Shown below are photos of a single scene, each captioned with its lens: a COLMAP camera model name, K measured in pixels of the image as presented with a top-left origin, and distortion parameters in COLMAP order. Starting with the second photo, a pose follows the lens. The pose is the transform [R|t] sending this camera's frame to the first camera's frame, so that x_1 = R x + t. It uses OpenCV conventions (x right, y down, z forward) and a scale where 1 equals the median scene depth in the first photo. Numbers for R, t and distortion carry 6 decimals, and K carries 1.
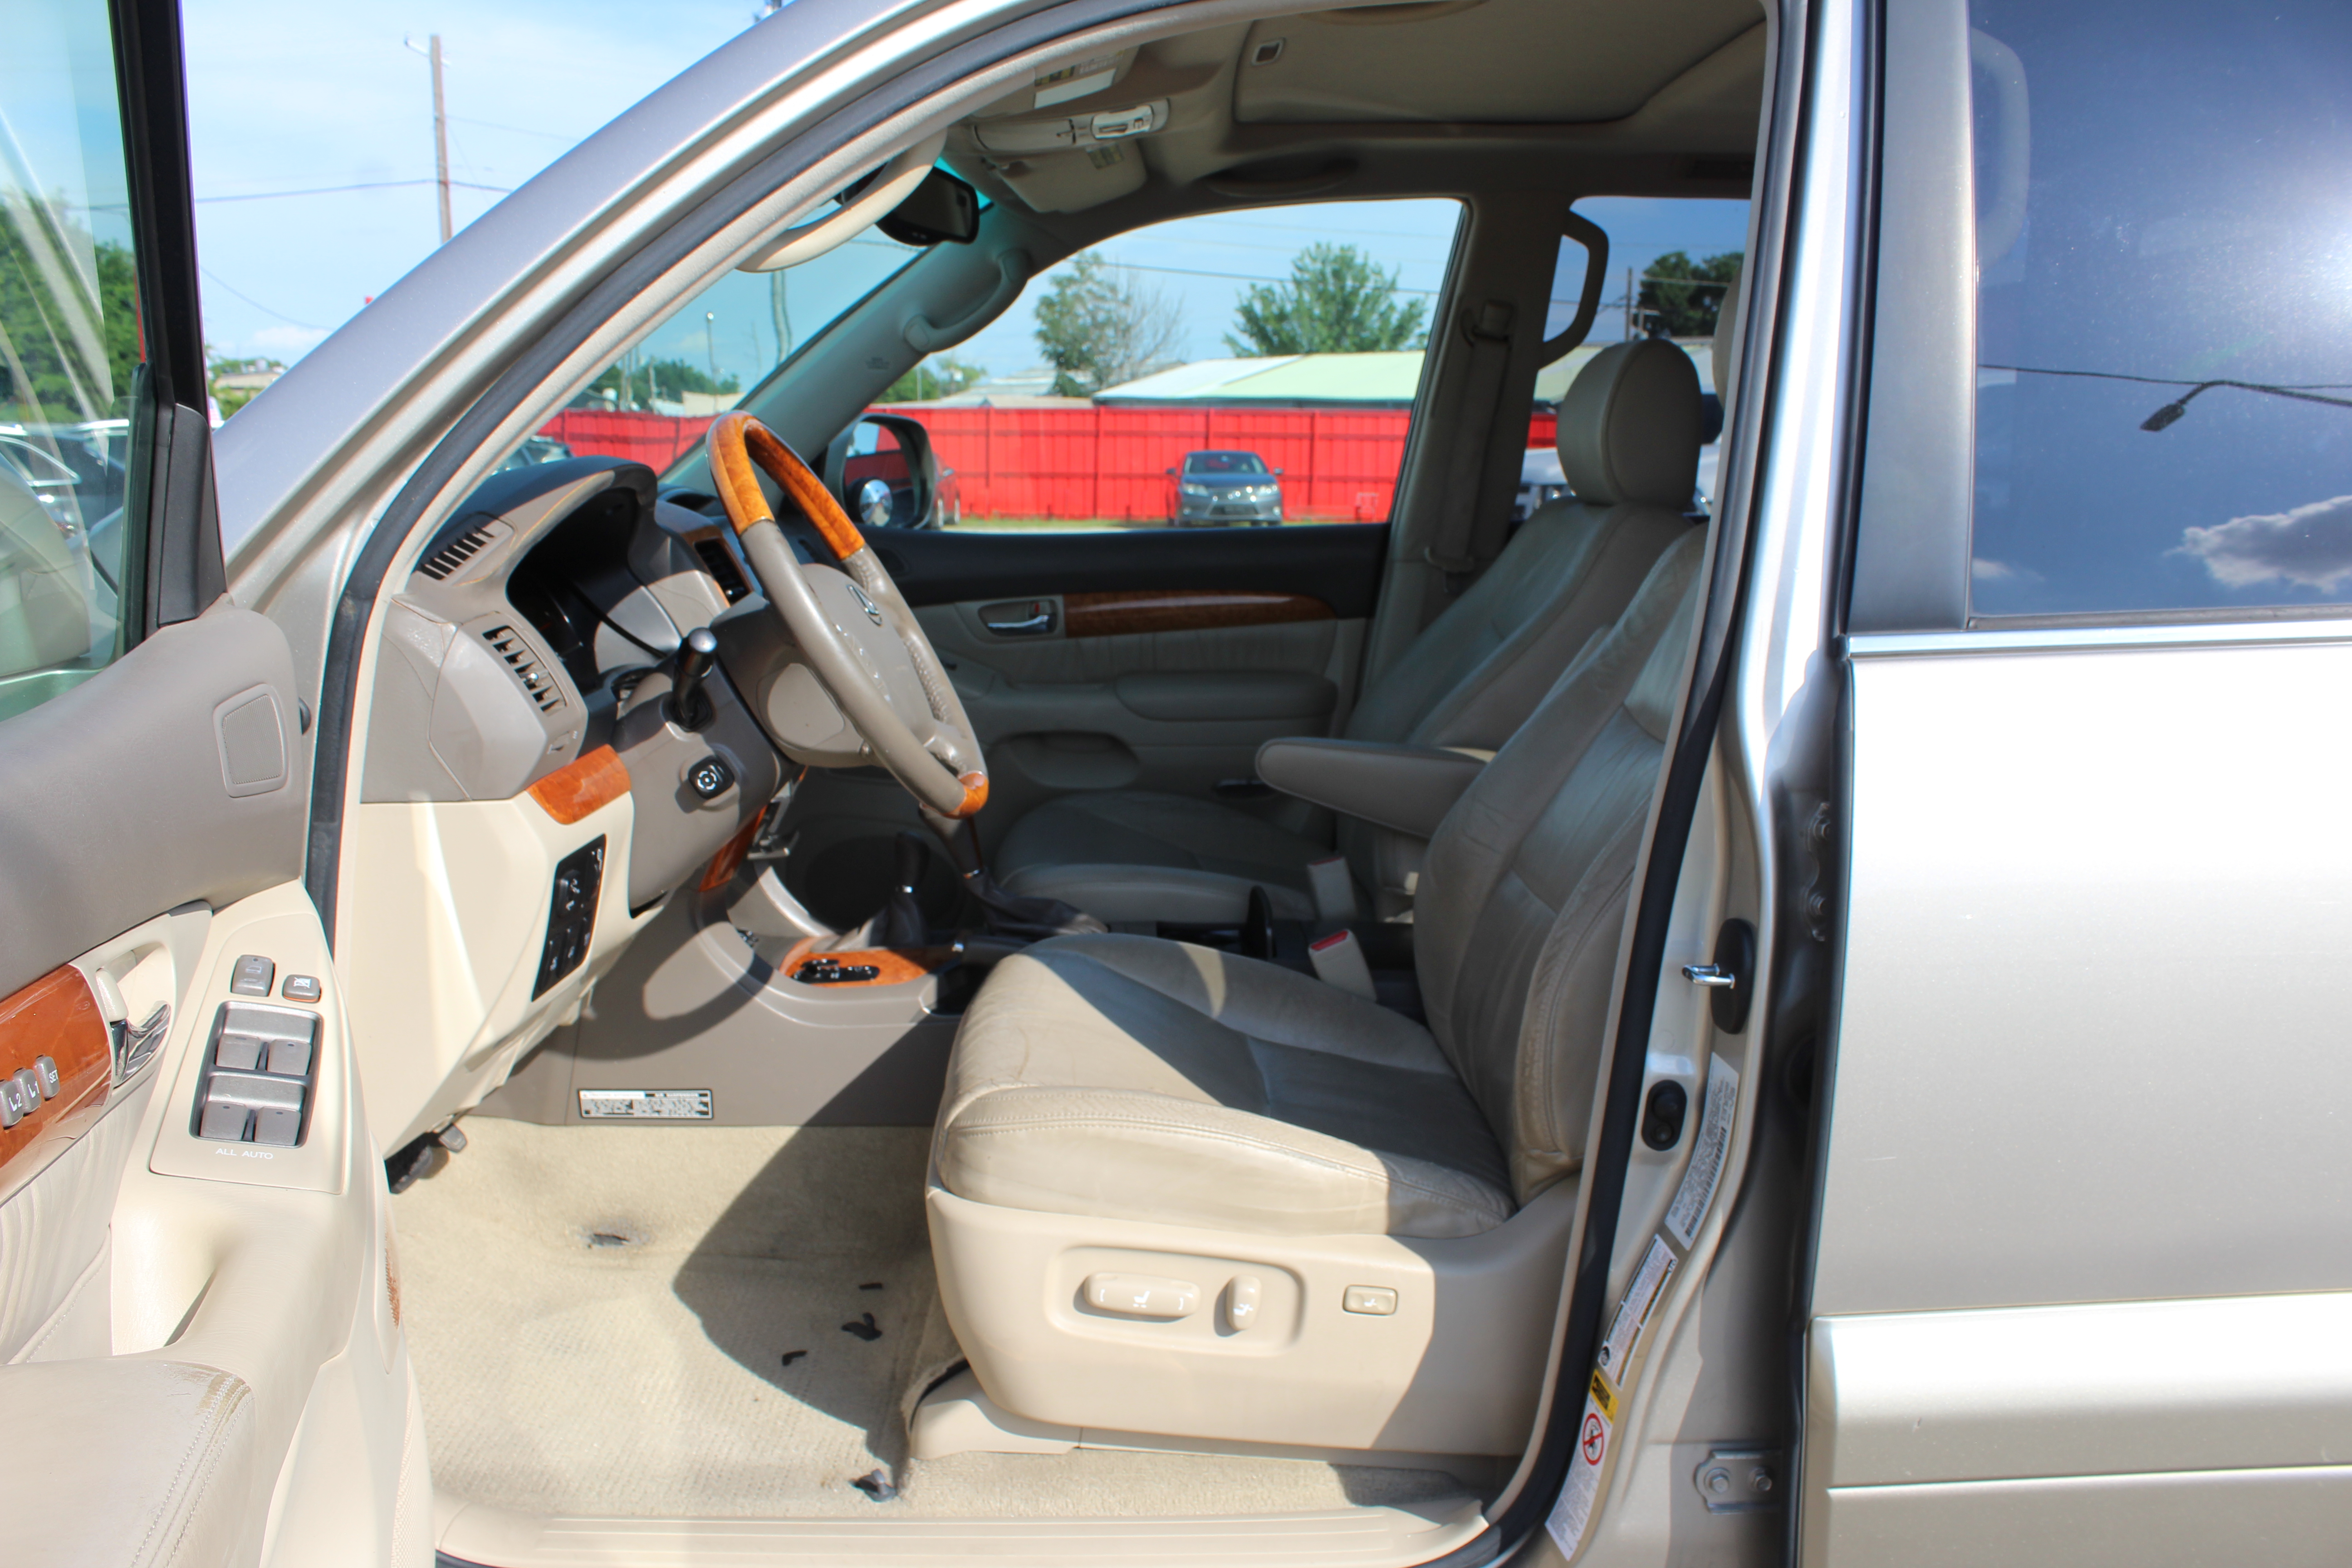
lens RADIAL K [[1956.2, 0, 1179.3], [0, 1956.2, 812.5], [0, 0, 1]] dist [-0.160843, 0.143293]
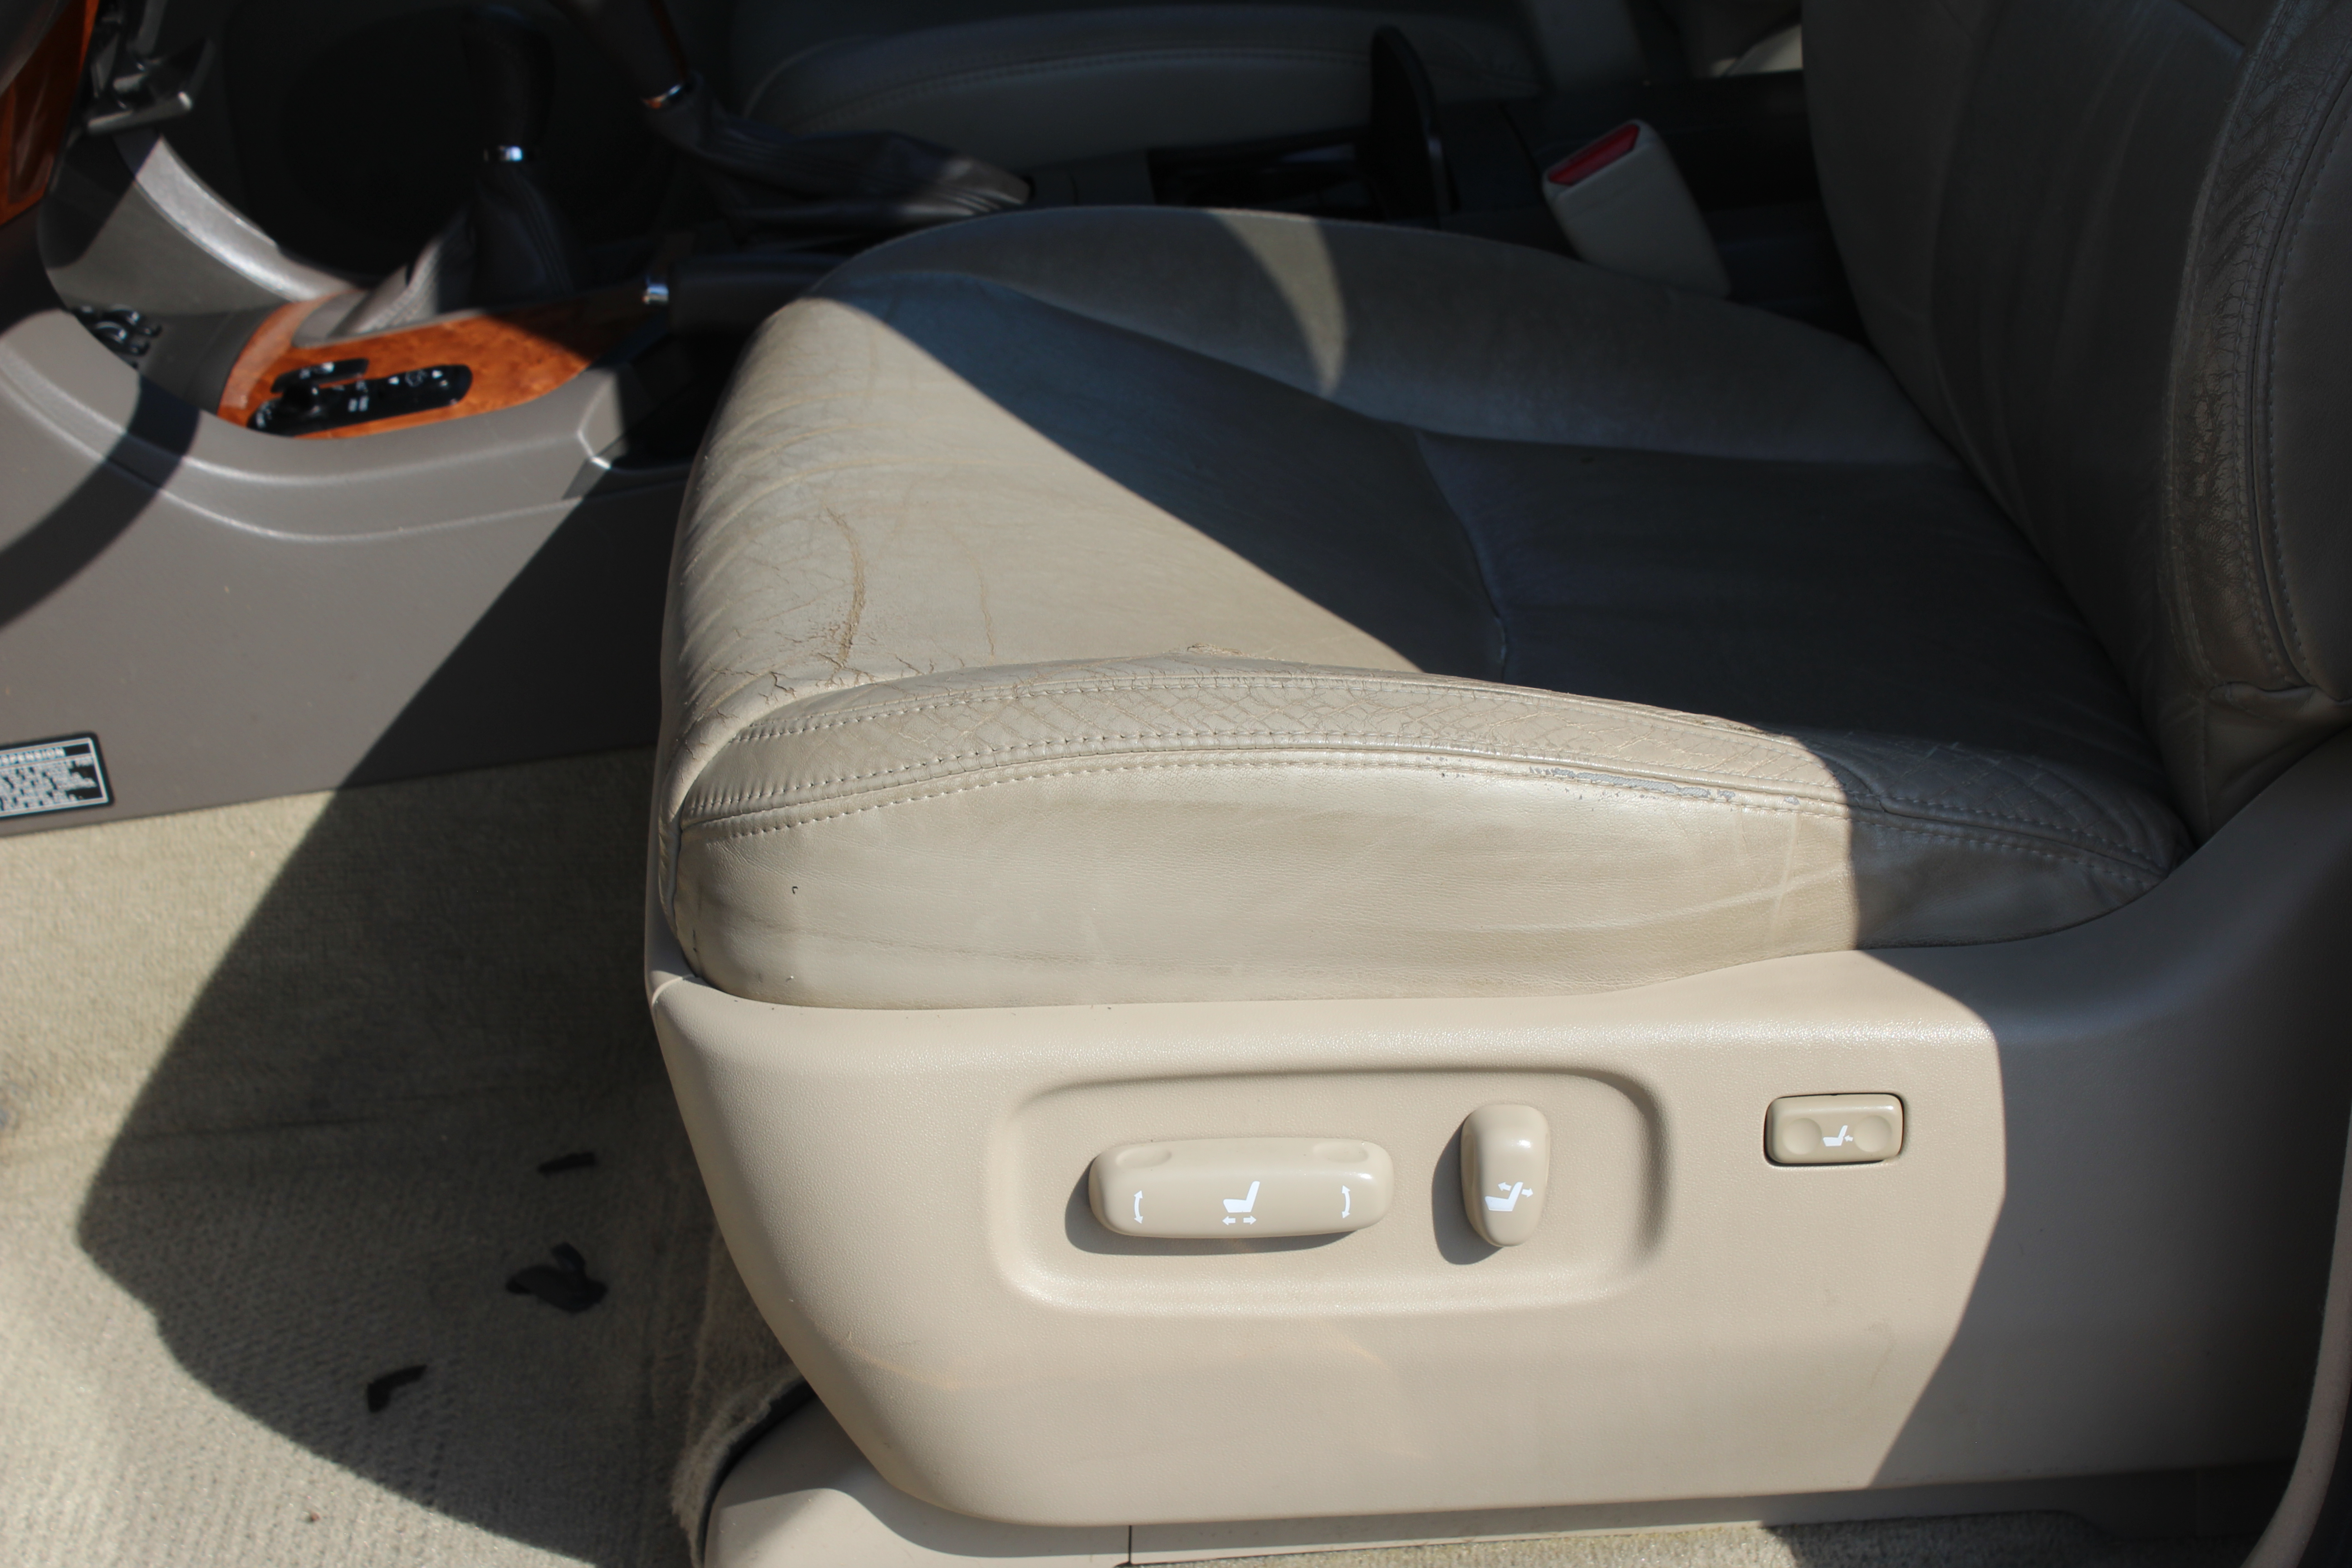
lens RADIAL K [[4047.4, 0, 1176.0], [0, 4047.4, 784.0], [0, 0, 1]] dist [0.006353, 0.106741]
pose [[0.991639, -0.126527, -0.025378, -0.001217], [0.128945, 0.963700, 0.233784, -0.013085], [-0.005123, -0.235102, 0.971957, 0.184452]]
